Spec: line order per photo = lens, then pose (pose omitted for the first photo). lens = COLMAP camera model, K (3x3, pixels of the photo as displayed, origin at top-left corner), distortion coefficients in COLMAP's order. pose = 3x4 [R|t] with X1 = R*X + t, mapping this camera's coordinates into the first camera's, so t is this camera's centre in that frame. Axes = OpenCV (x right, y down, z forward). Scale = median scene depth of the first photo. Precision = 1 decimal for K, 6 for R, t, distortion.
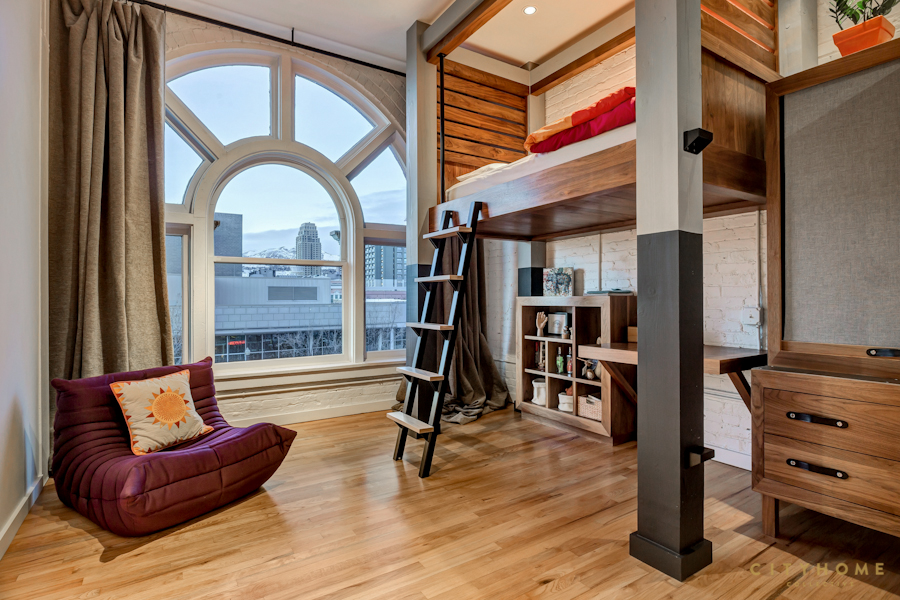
lens RADIAL K [[457.1, 0, 438.5], [0, 457.1, 297.3], [0, 0, 1]] dist [0.000489, 0.000059]
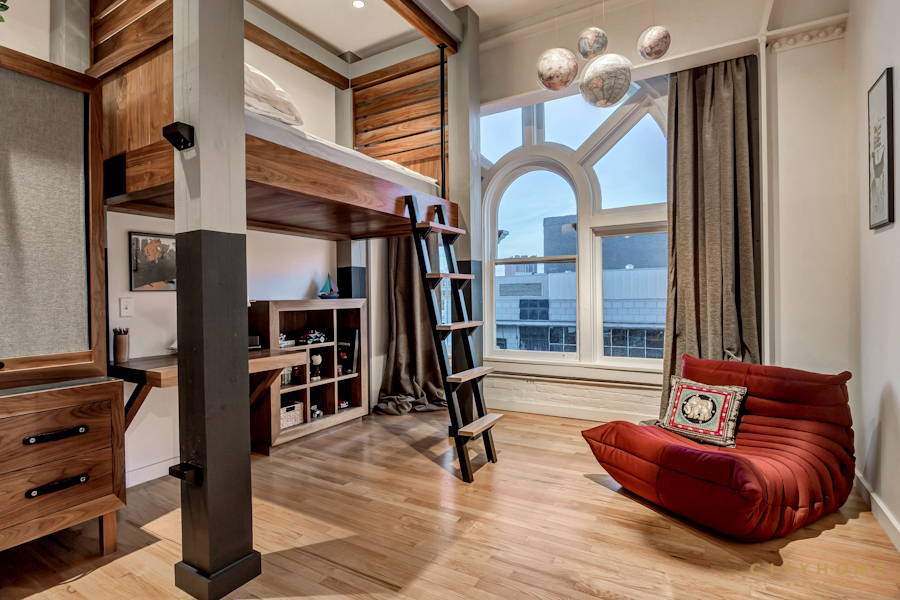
lens RADIAL K [[457.1, 0, 438.5], [0, 457.1, 297.3], [0, 0, 1]] dist [0.000489, 0.000059]
pose [[0.443859, -0.000192, -0.896096, 0.504124], [0.015252, 0.999857, 0.007340, -0.001606], [0.895967, -0.016925, 0.443799, 0.314420]]
